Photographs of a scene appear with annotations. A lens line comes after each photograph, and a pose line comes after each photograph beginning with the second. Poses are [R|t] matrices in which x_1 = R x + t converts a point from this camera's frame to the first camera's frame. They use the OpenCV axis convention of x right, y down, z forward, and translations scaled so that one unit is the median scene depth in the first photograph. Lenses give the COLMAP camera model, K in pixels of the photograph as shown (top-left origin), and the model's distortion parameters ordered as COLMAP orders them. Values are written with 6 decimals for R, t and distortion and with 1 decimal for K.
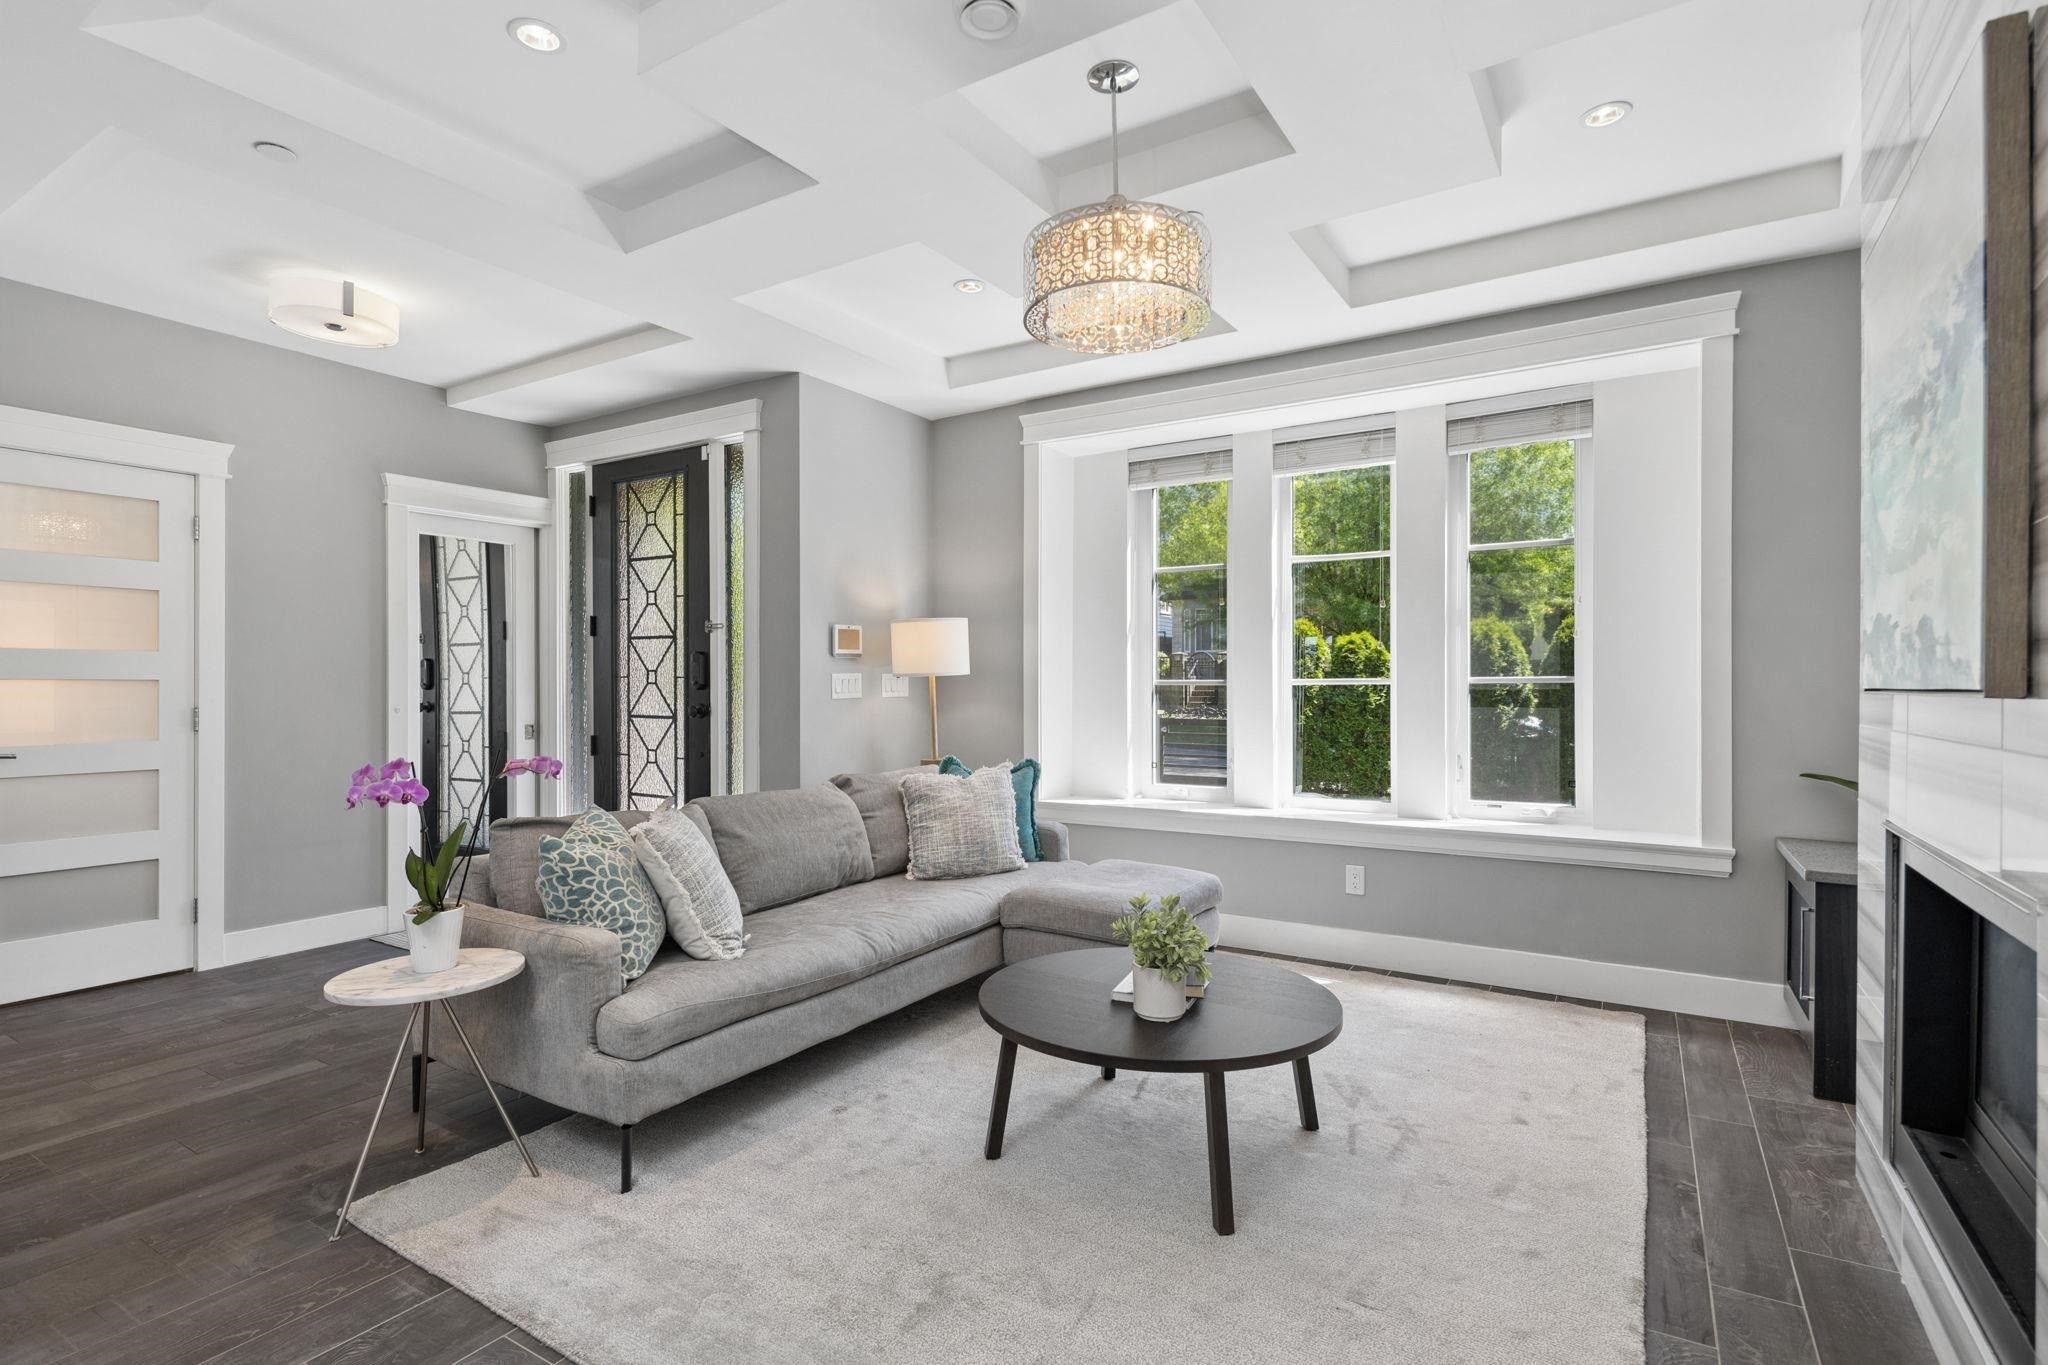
lens RADIAL K [[997.9, 0, 1019.5], [0, 997.9, 682.2], [0, 0, 1]] dist [0.005061, -0.003741]
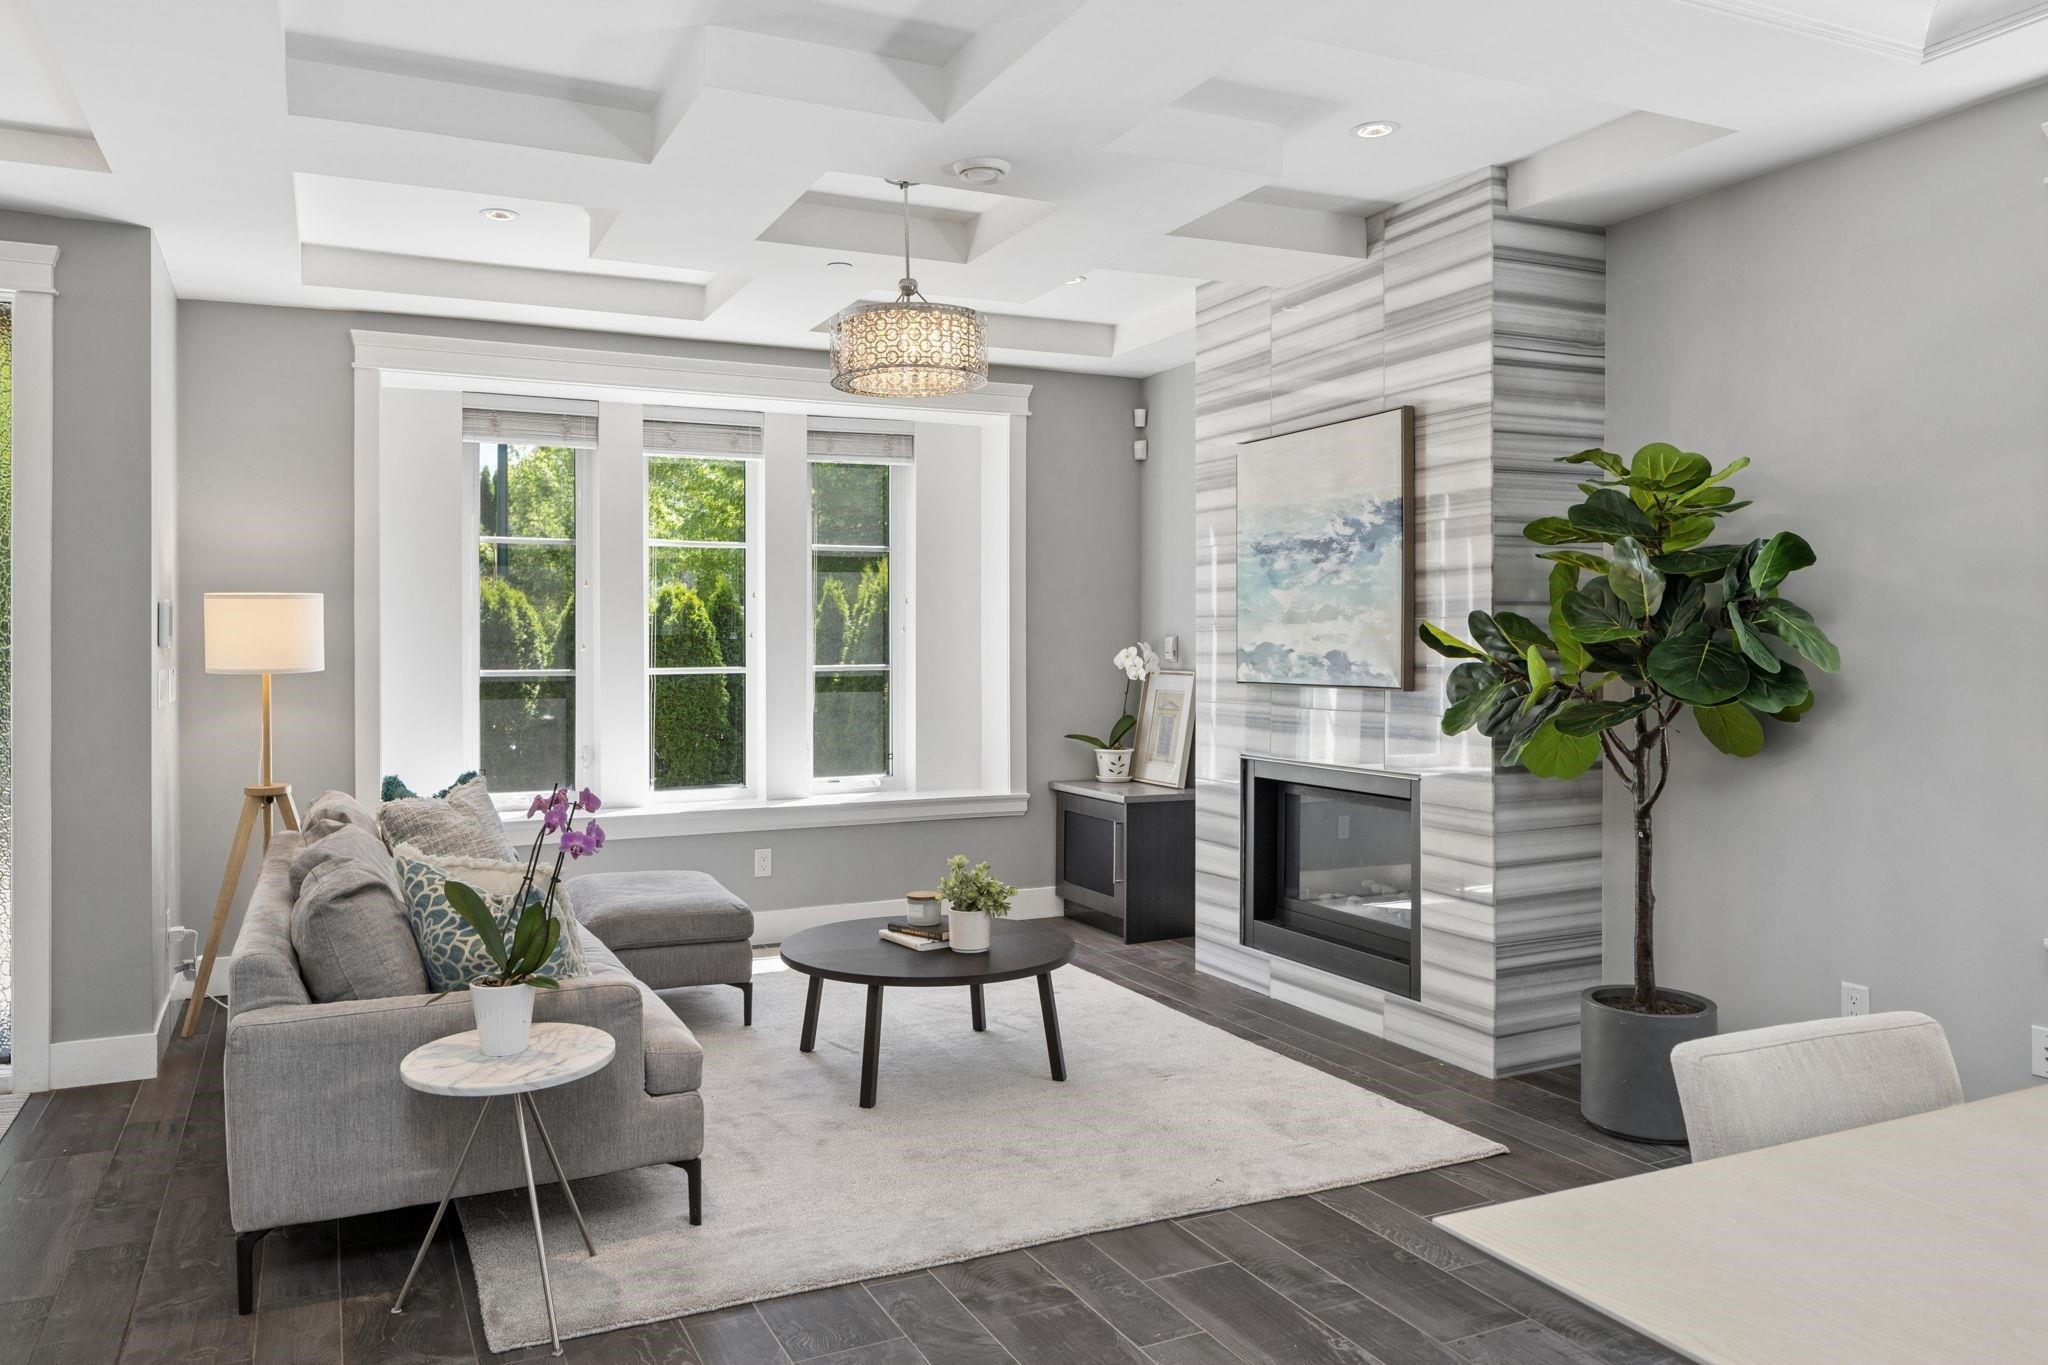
lens RADIAL K [[1403.4, 0, 978.1], [0, 1403.4, 644.9], [0, 0, 1]] dist [-0.008941, 0.007306]
pose [[0.543081, -0.001551, 0.839679, -0.760046], [-0.001225, 0.999996, 0.002639, -0.032995], [-0.839679, -0.002462, 0.543077, 0.013907]]
